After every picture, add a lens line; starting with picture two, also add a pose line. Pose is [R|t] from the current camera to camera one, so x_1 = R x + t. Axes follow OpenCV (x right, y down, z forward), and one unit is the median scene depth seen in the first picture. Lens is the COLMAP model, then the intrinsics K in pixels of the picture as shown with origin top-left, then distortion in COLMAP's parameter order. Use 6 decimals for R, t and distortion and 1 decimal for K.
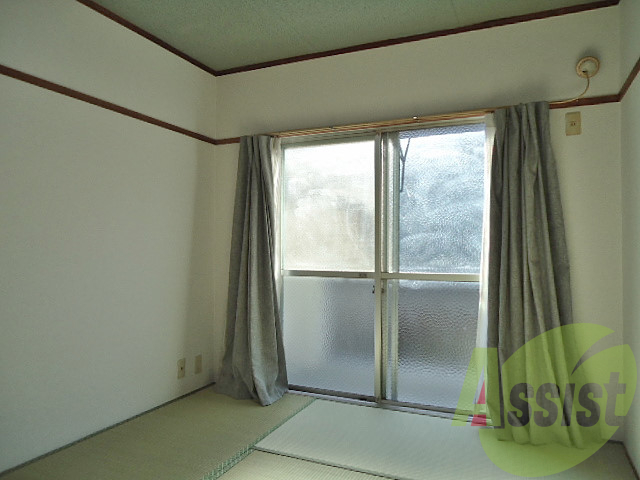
lens RADIAL K [[469.2, 0, 320.0], [0, 469.2, 240.0], [0, 0, 1]] dist [0.027599, -0.000214]
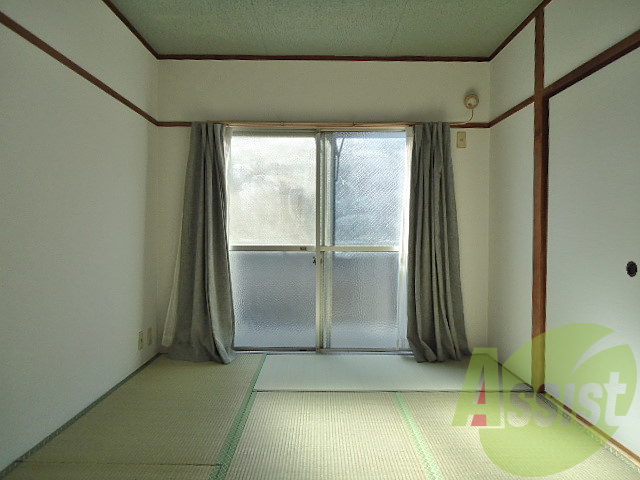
lens RADIAL K [[469.2, 0, 320.0], [0, 469.2, 240.0], [0, 0, 1]] dist [0.027599, -0.000214]
pose [[0.910657, -0.004773, 0.413136, -0.375874], [-0.007384, 0.999586, 0.027824, 0.019235], [-0.413098, -0.028389, 0.910244, -0.114284]]
